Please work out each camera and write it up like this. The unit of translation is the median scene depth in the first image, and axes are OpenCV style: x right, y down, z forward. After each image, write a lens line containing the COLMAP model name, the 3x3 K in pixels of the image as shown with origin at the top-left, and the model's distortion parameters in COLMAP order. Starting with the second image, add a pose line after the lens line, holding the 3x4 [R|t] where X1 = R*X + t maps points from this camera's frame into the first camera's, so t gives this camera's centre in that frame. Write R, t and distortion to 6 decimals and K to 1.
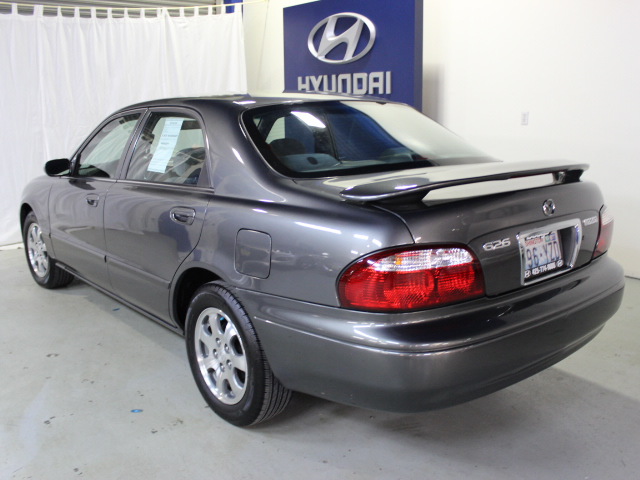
lens RADIAL K [[644.6, 0, 347.3], [0, 644.6, 245.7], [0, 0, 1]] dist [-0.060776, 0.000000]
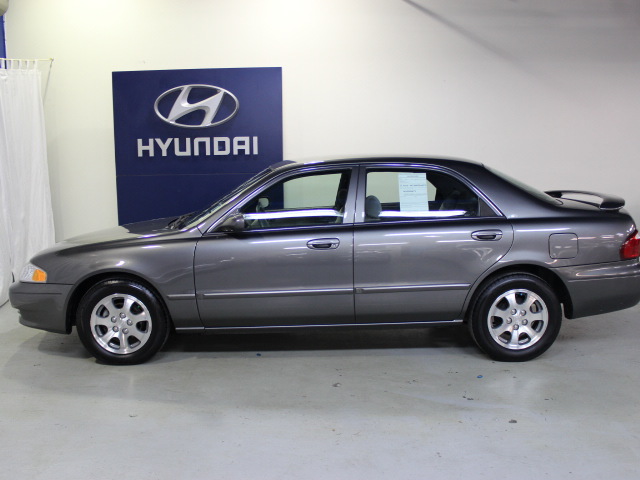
lens RADIAL K [[644.6, 0, 317.9], [0, 644.6, 237.9], [0, 0, 1]] dist [-0.060776, 0.000000]
pose [[0.644916, -0.089743, 0.758966, -0.751115], [0.176519, 0.983721, -0.033674, -0.023818], [-0.743589, 0.155688, 0.650259, 0.157578]]
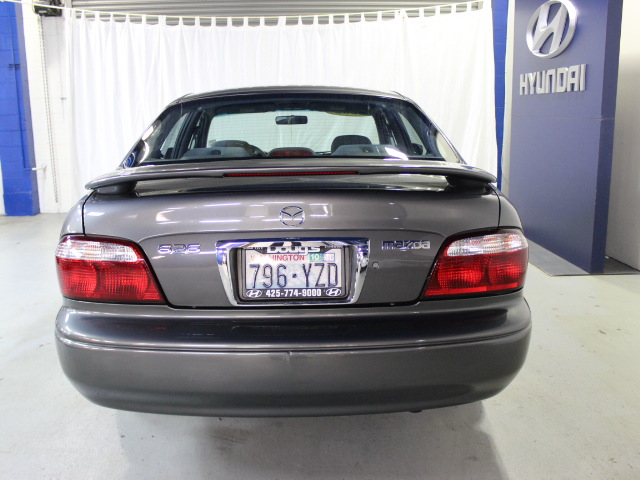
lens RADIAL K [[644.6, 0, 319.2], [0, 644.6, 241.0], [0, 0, 1]] dist [-0.060776, 0.000000]
pose [[0.759392, 0.133007, -0.636893, 0.342372], [-0.142062, 0.989159, 0.037188, -0.026093], [0.634934, 0.062238, 0.770055, 0.157787]]
